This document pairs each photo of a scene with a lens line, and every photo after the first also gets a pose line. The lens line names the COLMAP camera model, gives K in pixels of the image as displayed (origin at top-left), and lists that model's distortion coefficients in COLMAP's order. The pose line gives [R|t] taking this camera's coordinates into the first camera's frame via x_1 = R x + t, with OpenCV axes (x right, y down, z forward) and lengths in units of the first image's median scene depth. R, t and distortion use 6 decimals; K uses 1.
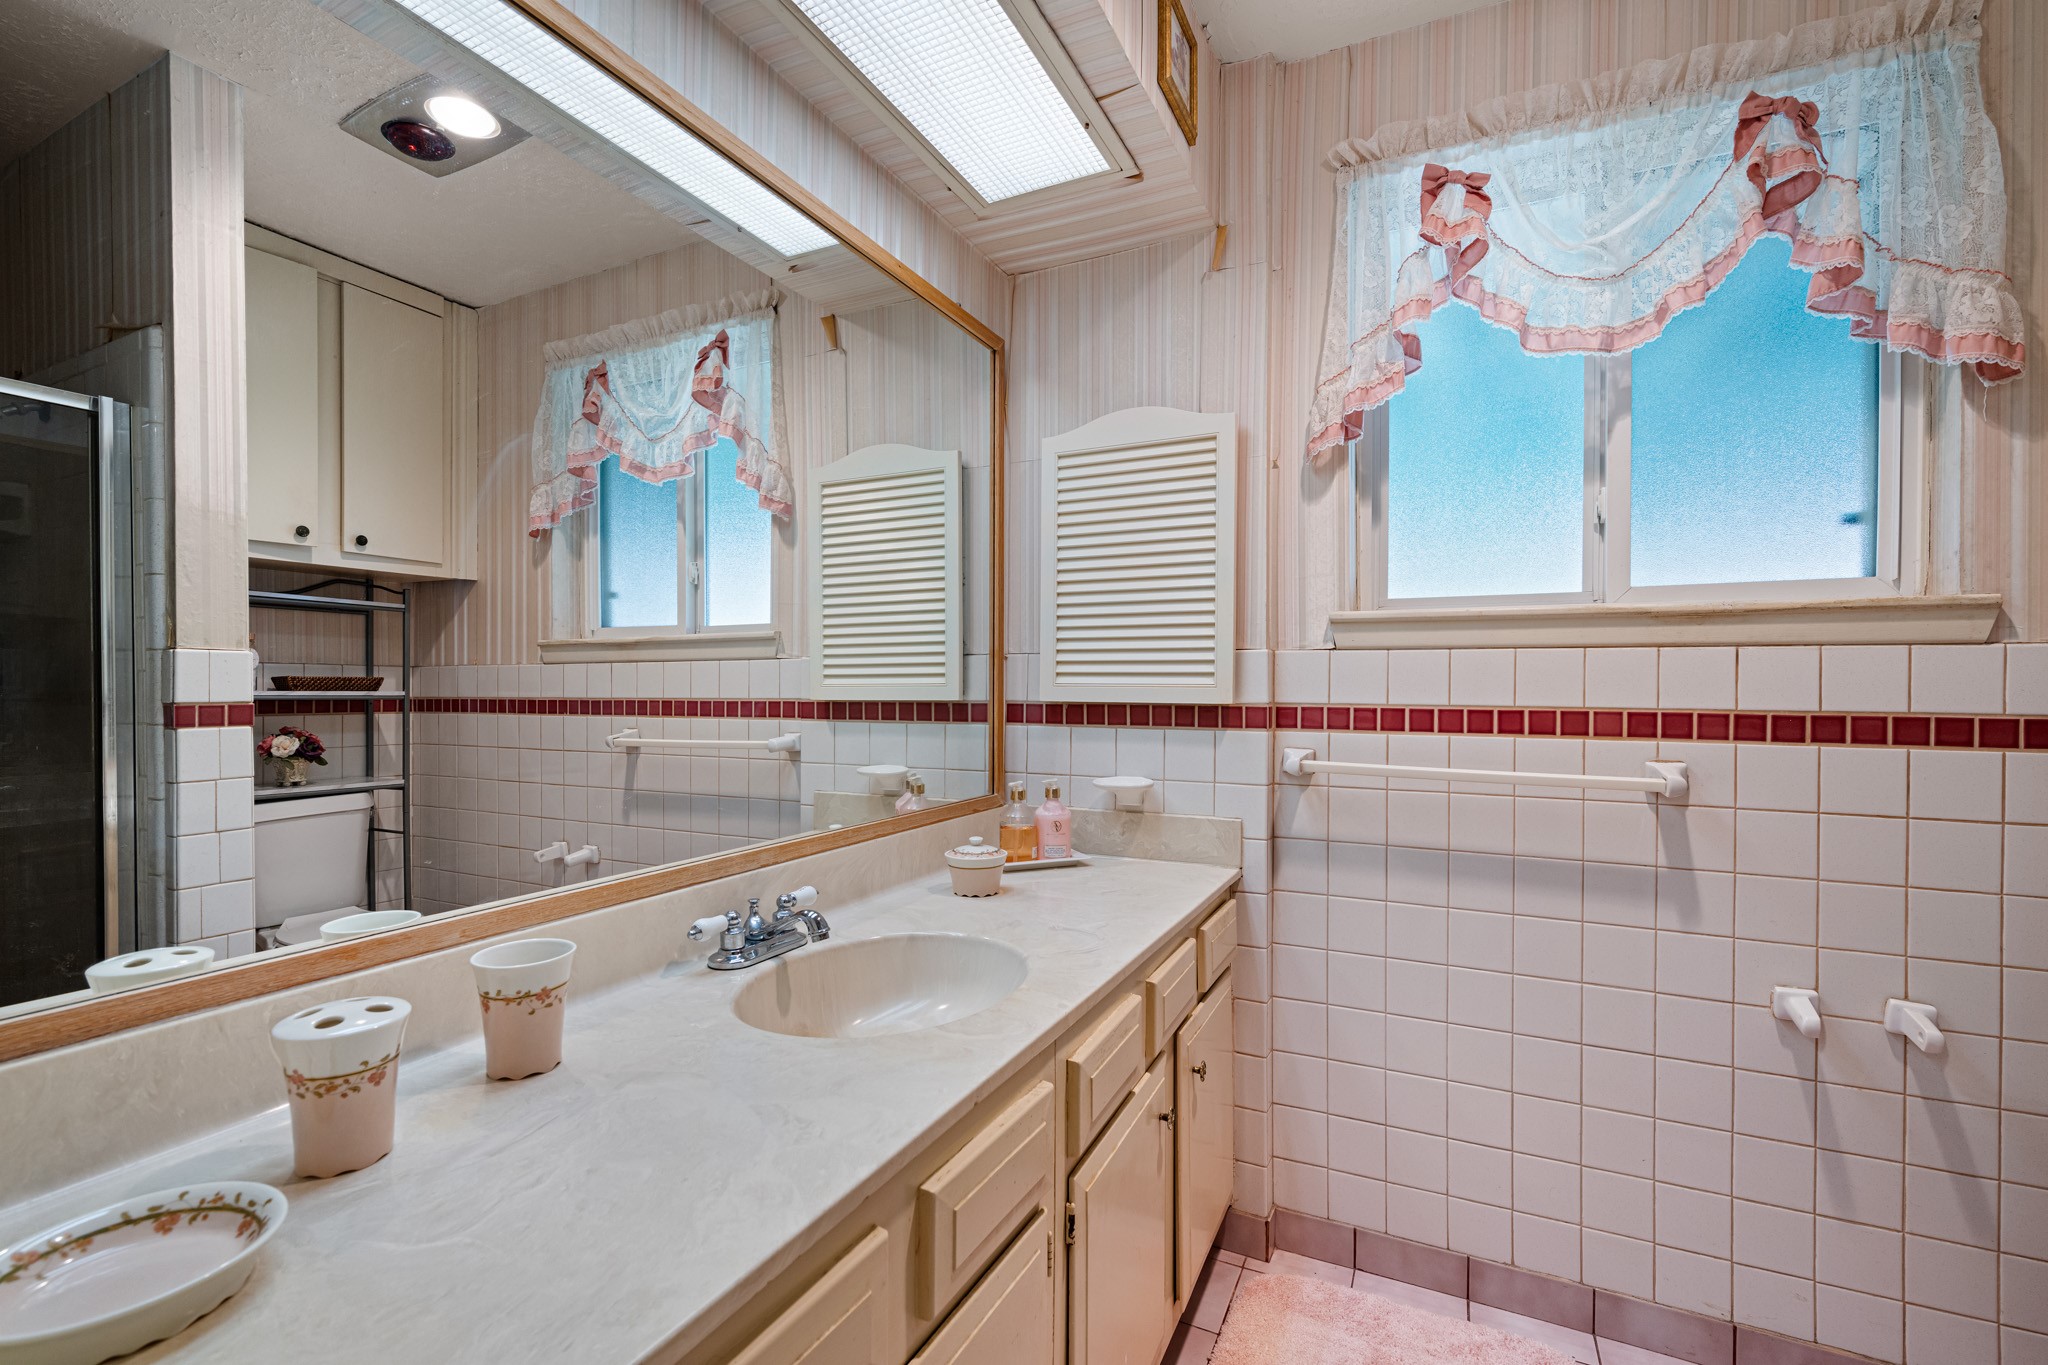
lens RADIAL K [[897.8, 0, 1031.1], [0, 897.8, 693.6], [0, 0, 1]] dist [-0.000277, 0.000378]
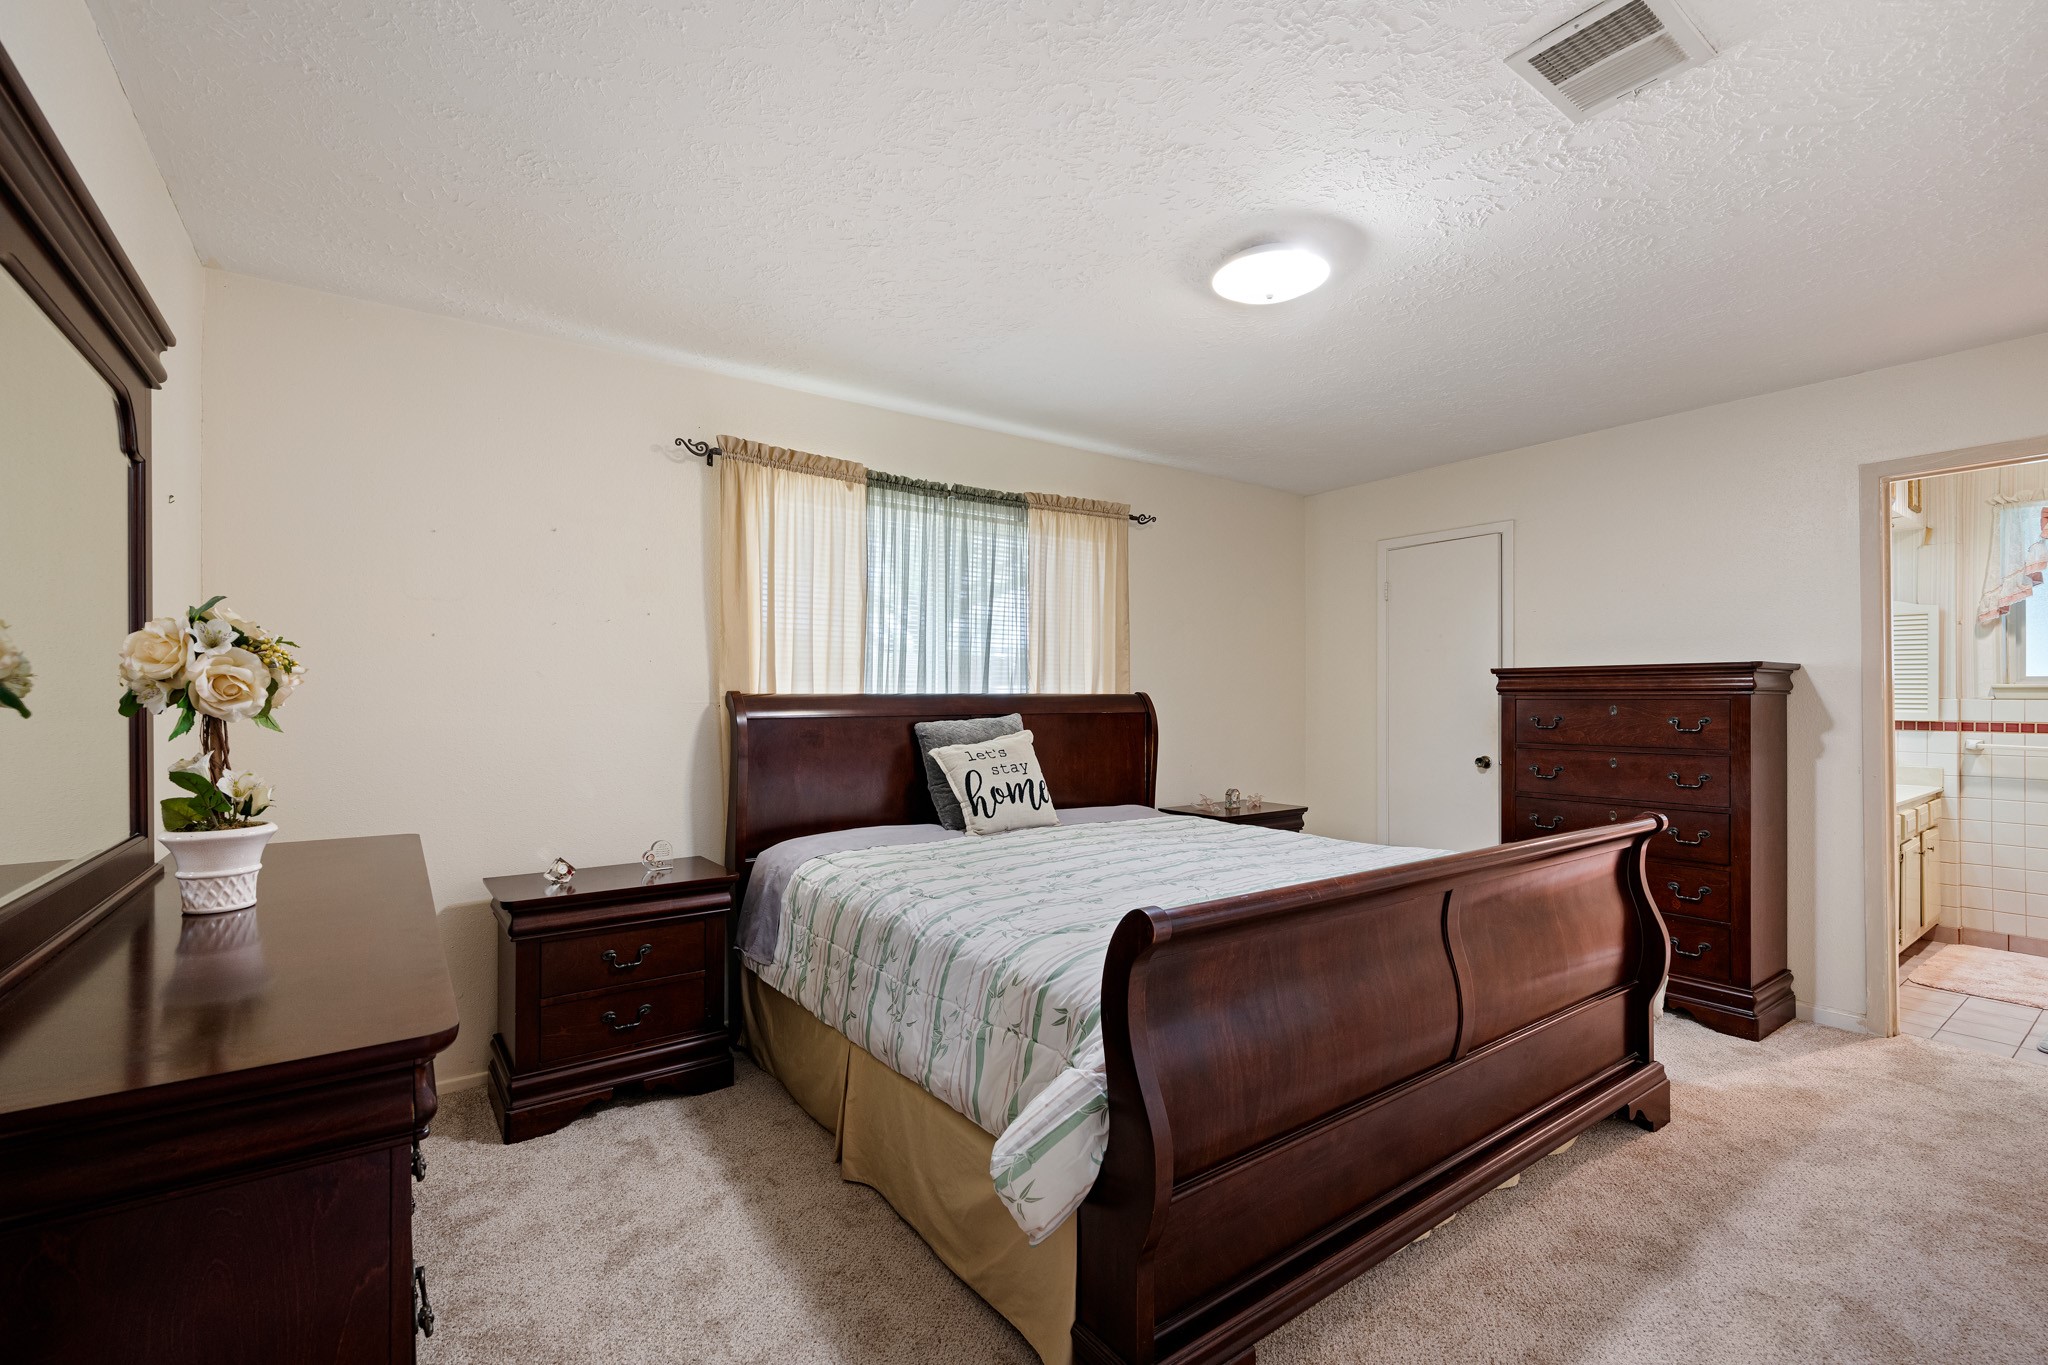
lens RADIAL K [[897.8, 0, 1031.1], [0, 897.8, 693.6], [0, 0, 1]] dist [-0.000277, 0.000378]
pose [[0.880034, -0.005012, -0.474884, -0.807100], [0.001468, 0.999968, -0.007834, -0.048539], [0.474908, 0.006197, 0.880014, -2.391141]]
